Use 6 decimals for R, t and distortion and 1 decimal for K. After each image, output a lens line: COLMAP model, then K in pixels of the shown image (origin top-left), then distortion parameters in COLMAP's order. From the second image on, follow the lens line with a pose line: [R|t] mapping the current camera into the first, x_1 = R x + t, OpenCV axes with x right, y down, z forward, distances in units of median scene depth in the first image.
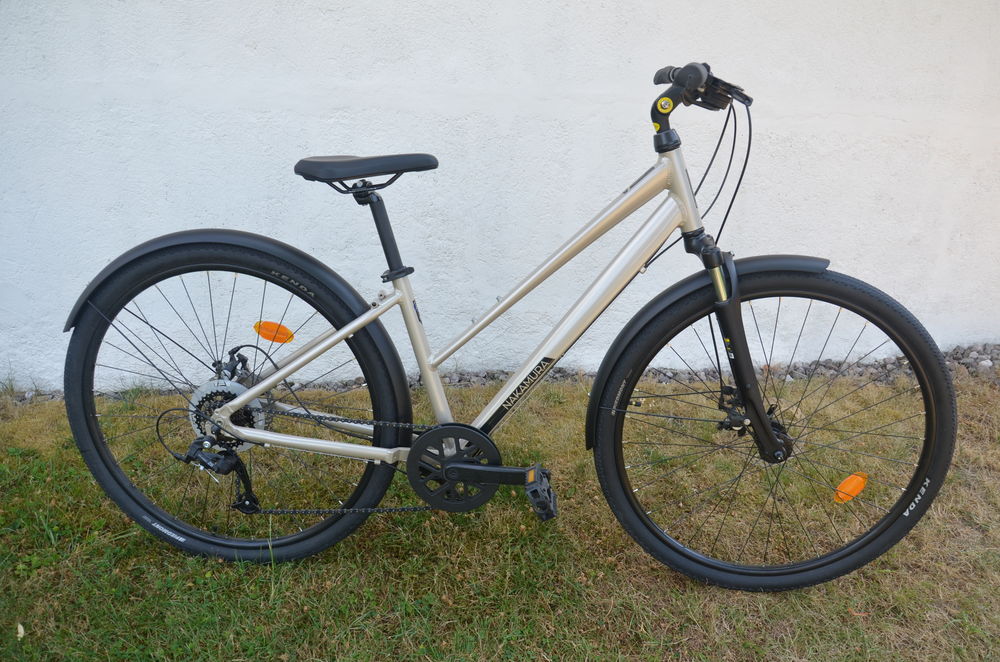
lens RADIAL K [[806.9, 0, 496.5], [0, 806.9, 331.7], [0, 0, 1]] dist [-0.065305, 0.019538]
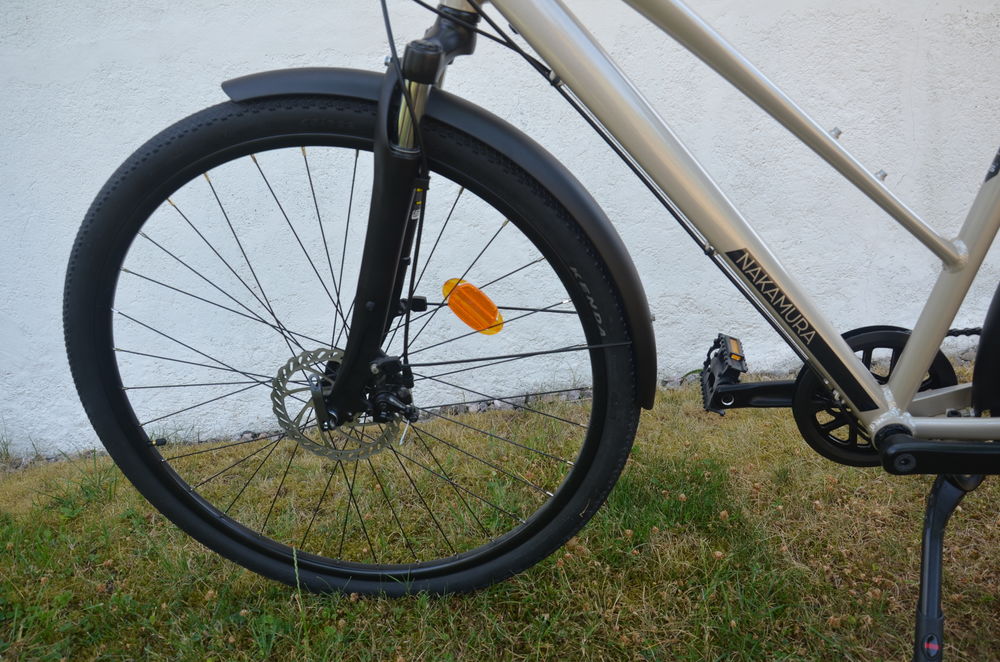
lens RADIAL K [[806.9, 0, 504.4], [0, 806.9, 331.0], [0, 0, 1]] dist [-0.065305, 0.019538]
pose [[0.989862, -0.101433, -0.099425, -0.043750], [0.084371, 0.983029, -0.162895, 0.143962], [0.114261, 0.152855, 0.981621, 0.324158]]
